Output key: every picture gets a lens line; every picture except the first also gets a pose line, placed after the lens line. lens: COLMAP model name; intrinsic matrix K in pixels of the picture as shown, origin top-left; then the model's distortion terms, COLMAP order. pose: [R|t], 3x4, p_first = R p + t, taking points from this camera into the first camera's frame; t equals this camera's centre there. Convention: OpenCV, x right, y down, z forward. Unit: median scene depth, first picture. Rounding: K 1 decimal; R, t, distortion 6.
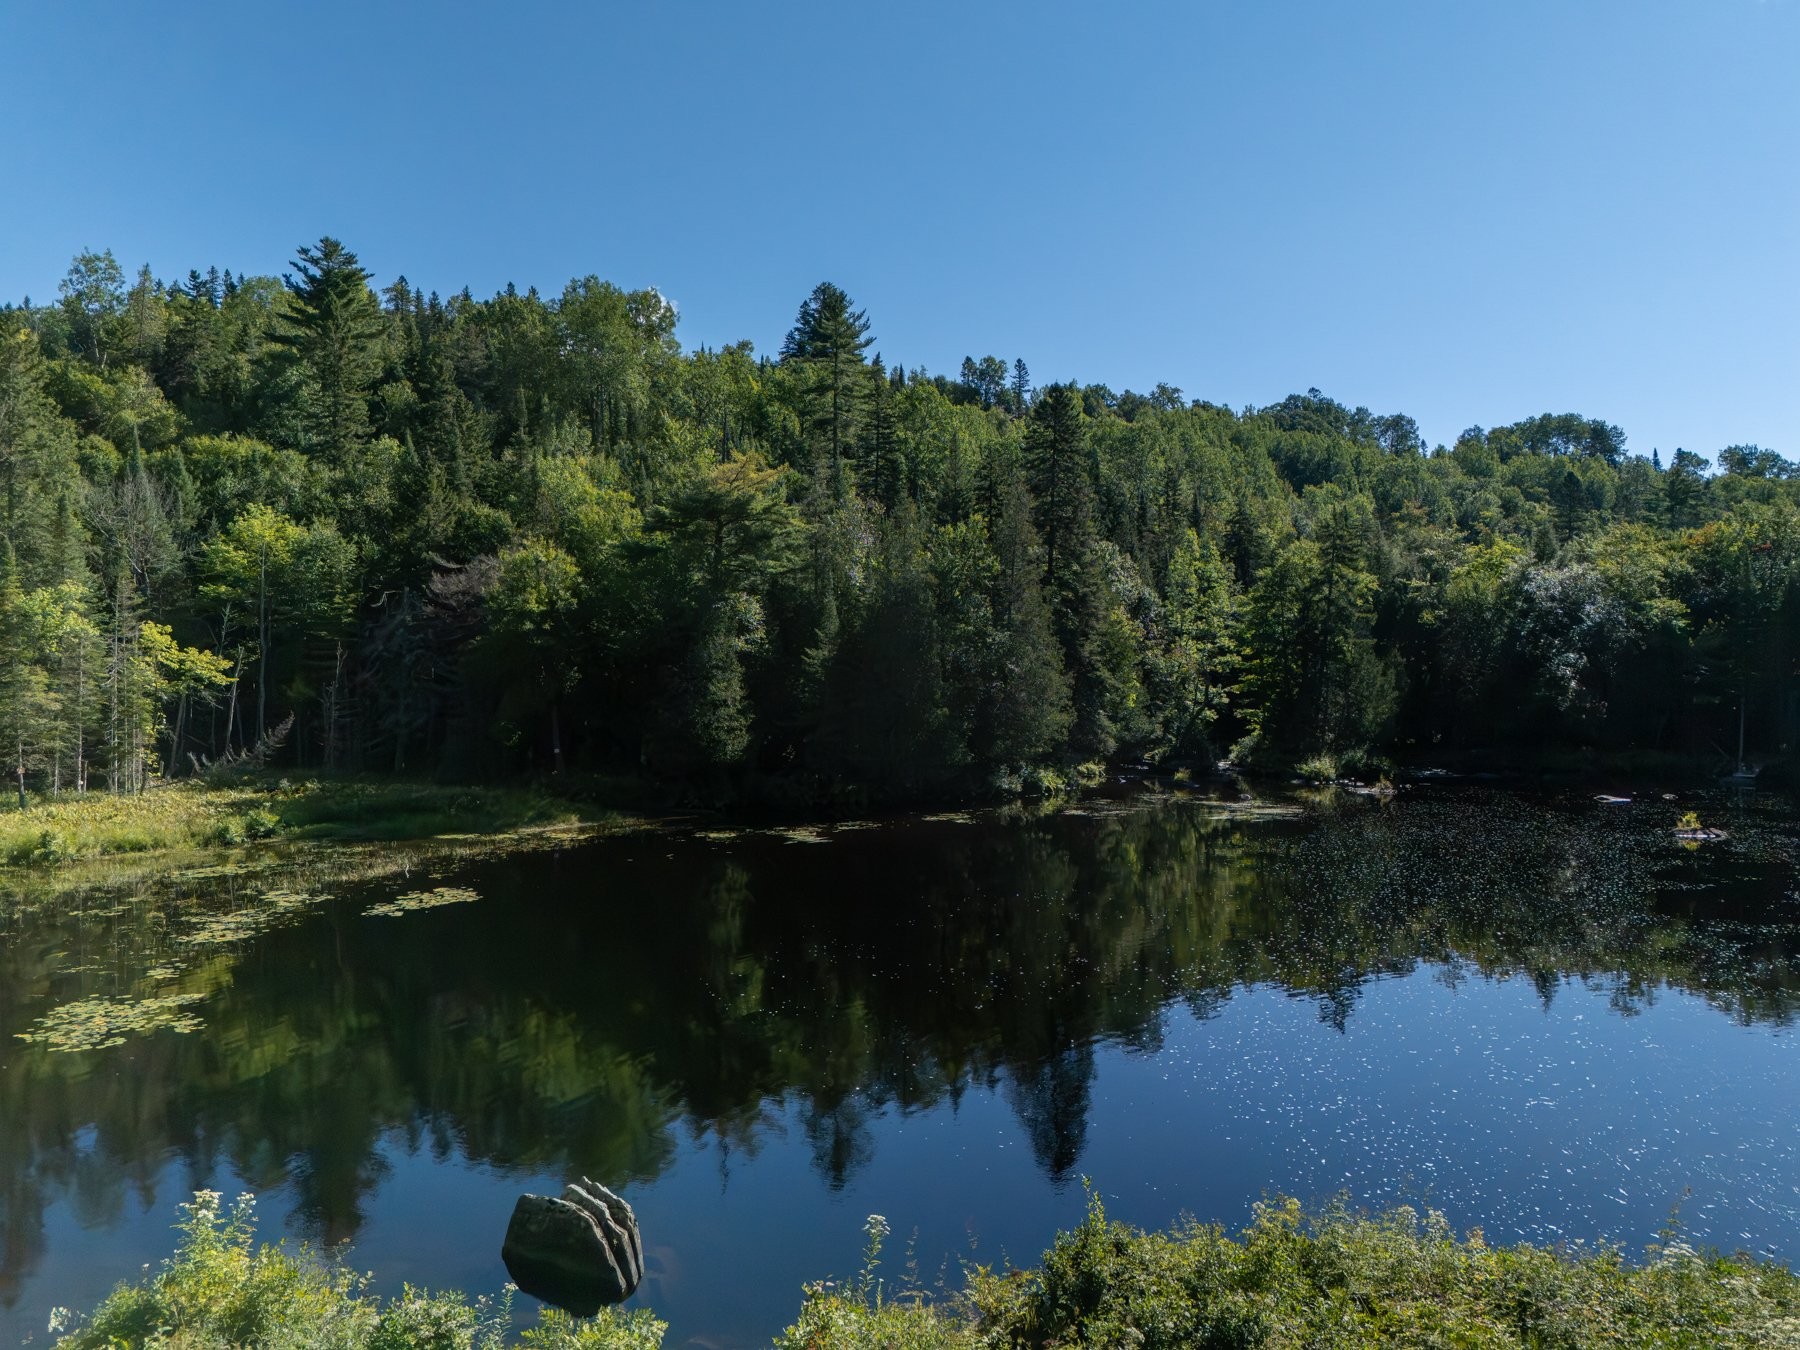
lens RADIAL K [[1309.8, 0, 901.7], [0, 1309.8, 656.9], [0, 0, 1]] dist [0.092375, -0.083991]
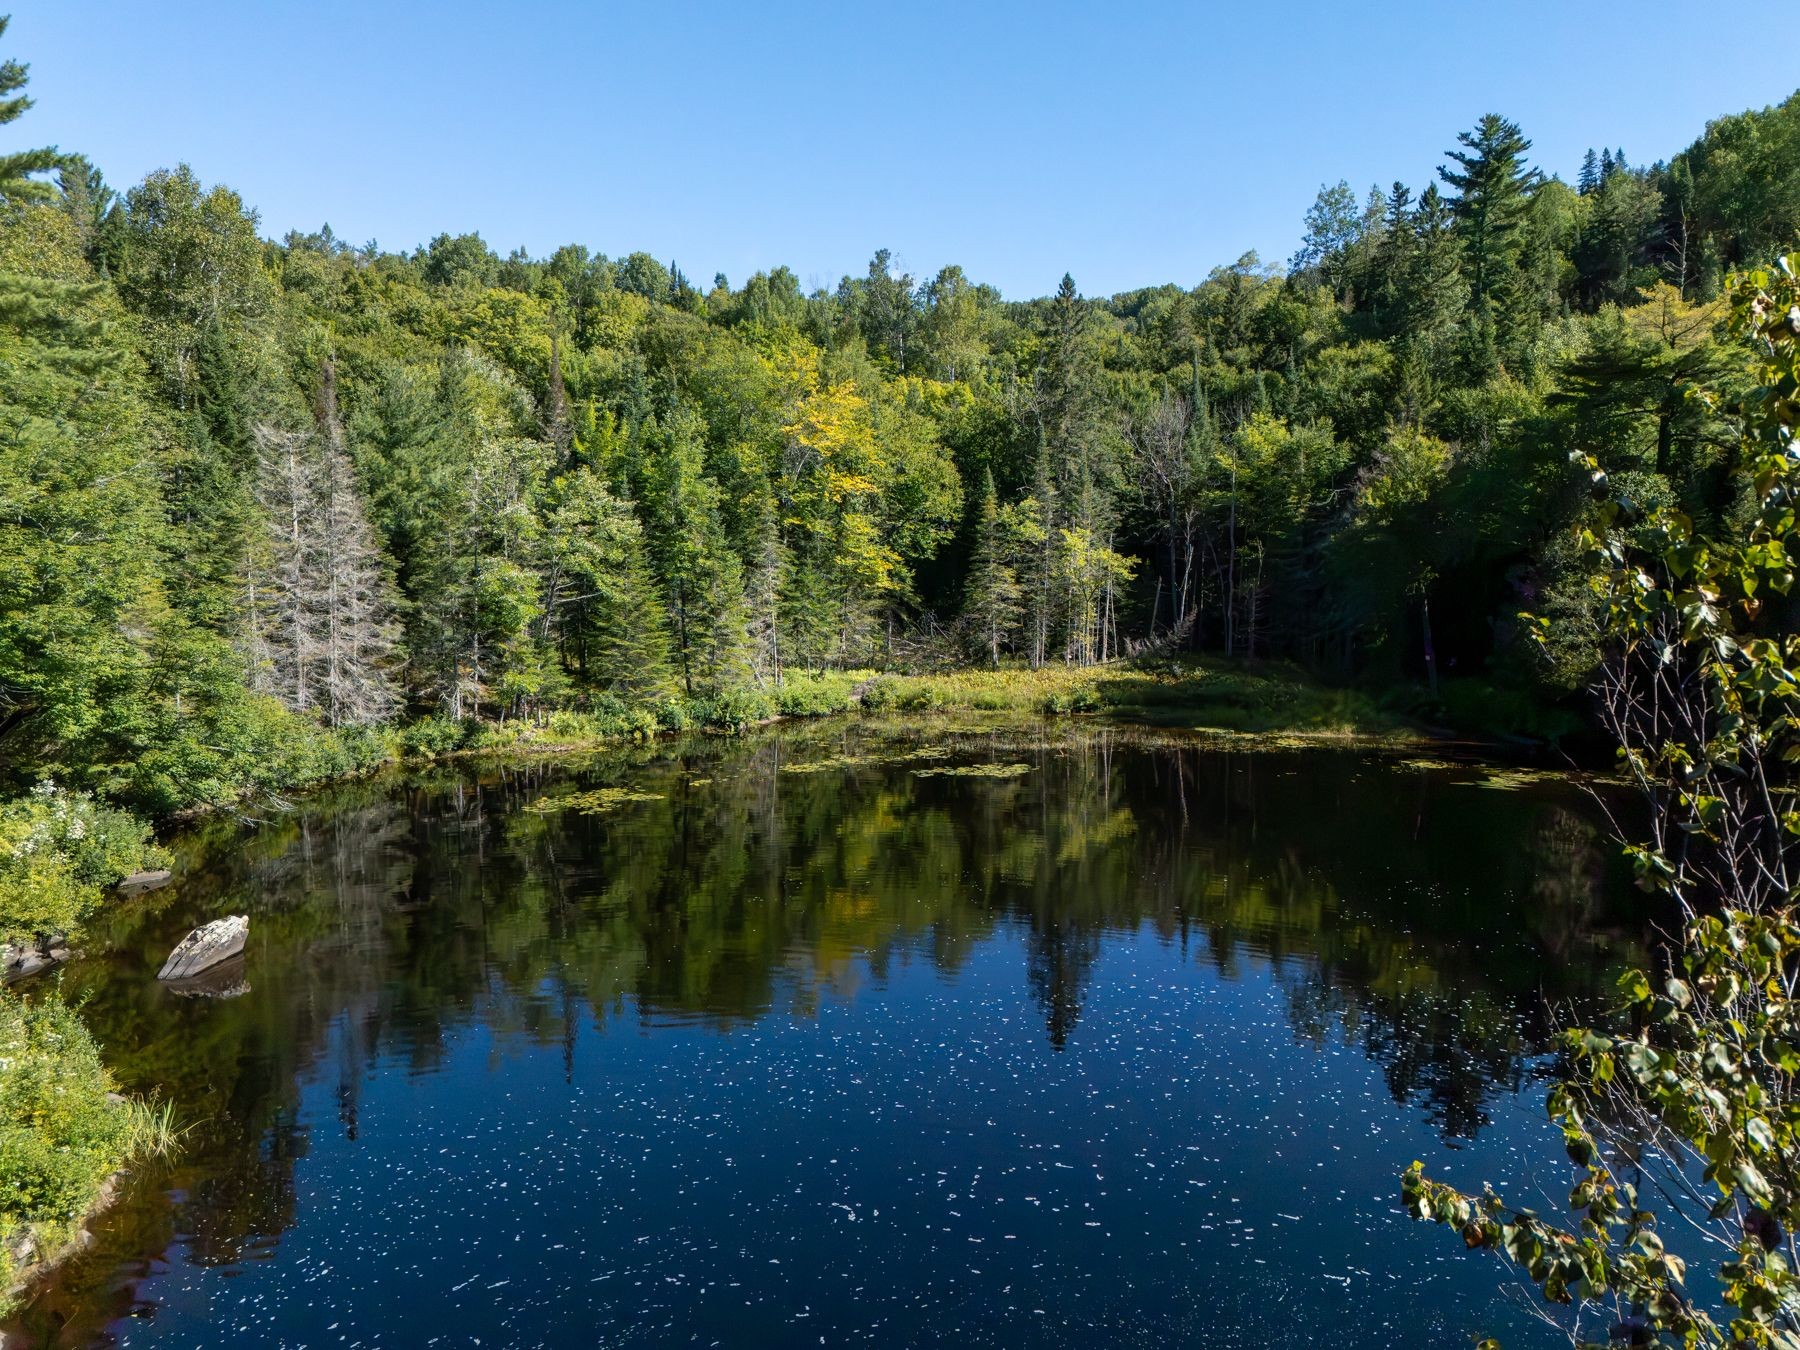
lens RADIAL K [[1355.0, 0, 908.9], [0, 1355.0, 649.9], [0, 0, 1]] dist [0.134400, -0.161395]
pose [[0.533871, 0.056725, -0.843661, 0.209326], [-0.001618, 0.997814, 0.066066, 0.001602], [0.845564, -0.033905, 0.532796, 0.111502]]
